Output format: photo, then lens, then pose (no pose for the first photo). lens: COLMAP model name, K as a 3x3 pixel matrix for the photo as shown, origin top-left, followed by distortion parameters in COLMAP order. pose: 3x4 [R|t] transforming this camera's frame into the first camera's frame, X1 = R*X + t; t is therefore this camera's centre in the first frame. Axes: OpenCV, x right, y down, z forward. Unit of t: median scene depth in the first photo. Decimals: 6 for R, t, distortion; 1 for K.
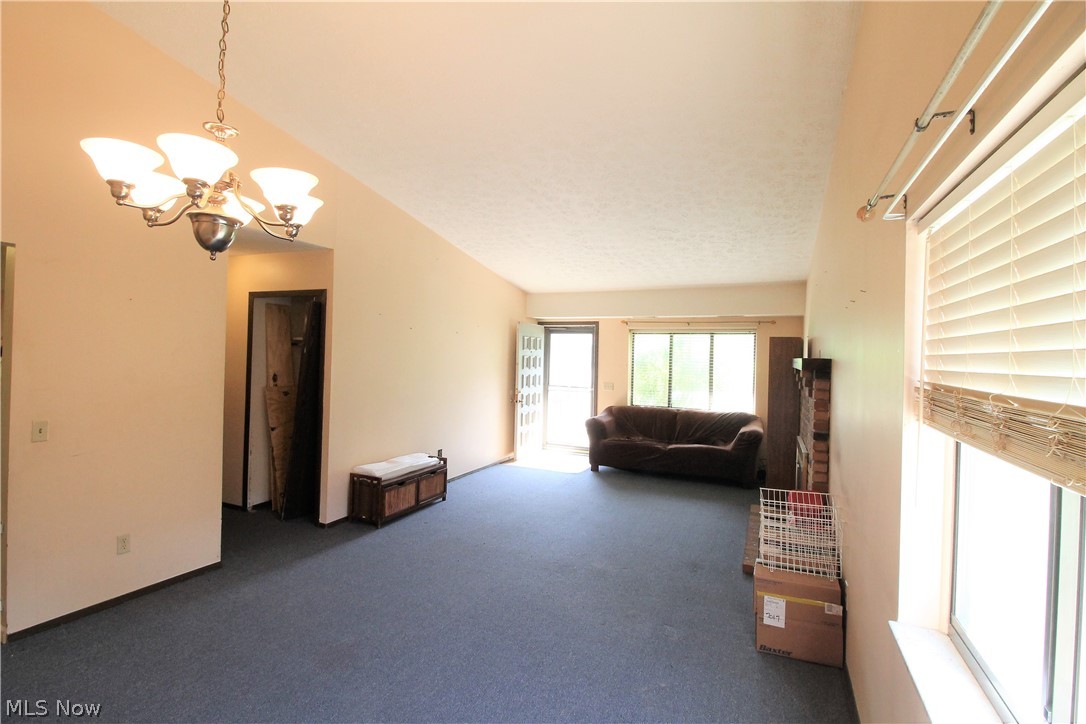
lens RADIAL K [[511.5, 0, 542.2], [0, 511.5, 351.2], [0, 0, 1]] dist [0.000988, -0.012707]
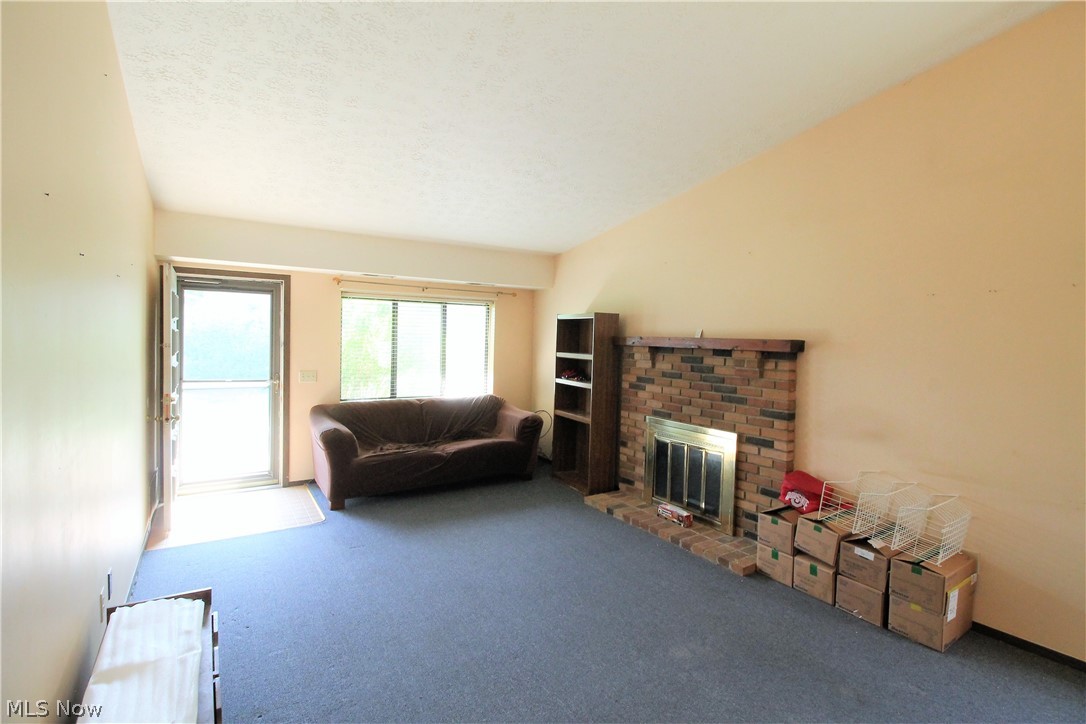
lens RADIAL K [[511.5, 0, 542.2], [0, 511.5, 351.2], [0, 0, 1]] dist [0.000988, -0.012707]
pose [[0.540578, -0.032468, 0.840667, -0.275708], [-0.018807, 0.998539, 0.050659, -0.002175], [-0.841083, -0.043195, 0.539178, 0.420488]]
